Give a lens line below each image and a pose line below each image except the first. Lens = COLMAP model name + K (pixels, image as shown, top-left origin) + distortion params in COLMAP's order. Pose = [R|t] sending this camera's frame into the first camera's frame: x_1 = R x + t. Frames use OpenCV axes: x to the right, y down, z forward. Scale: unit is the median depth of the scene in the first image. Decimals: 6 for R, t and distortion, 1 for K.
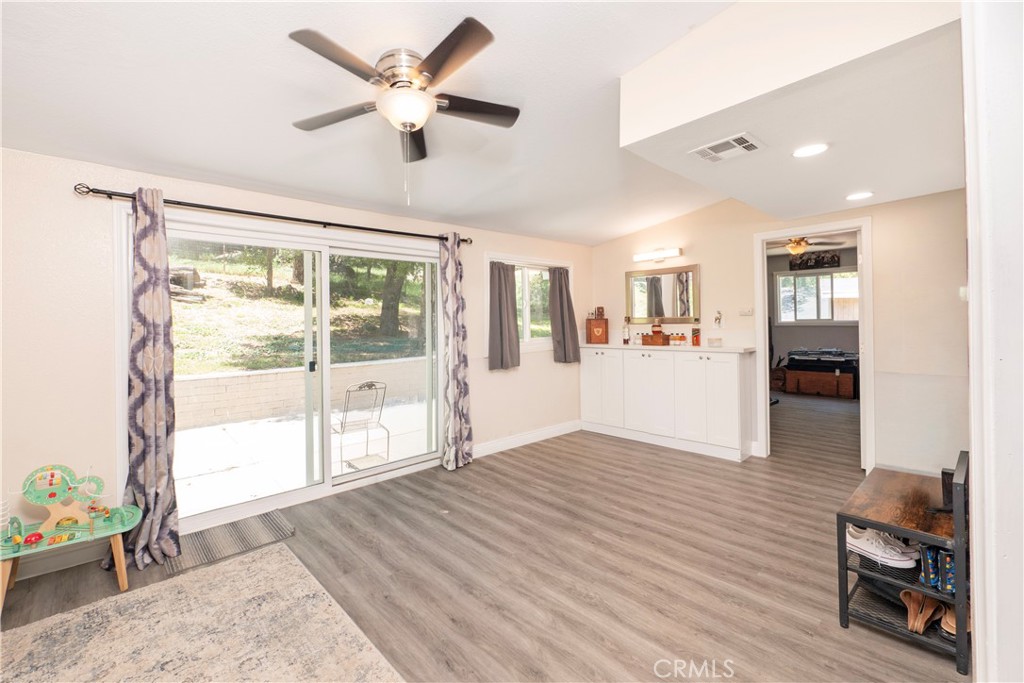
lens RADIAL K [[452.3, 0, 512.0], [0, 452.3, 341.5], [0, 0, 1]] dist [-0.003343, -0.000326]
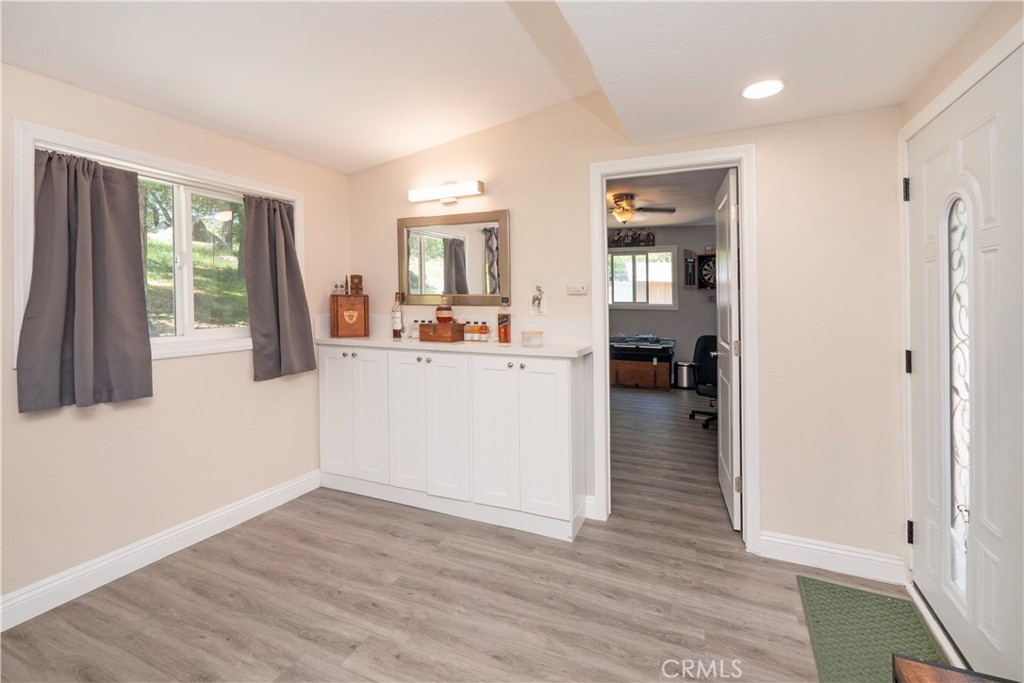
lens RADIAL K [[452.3, 0, 512.0], [0, 452.3, 341.5], [0, 0, 1]] dist [-0.003343, -0.000326]
pose [[0.928024, -0.015492, 0.372198, 0.171123], [-0.001407, 0.998982, 0.045087, -0.017332], [-0.372518, -0.042365, 0.927057, 0.388280]]
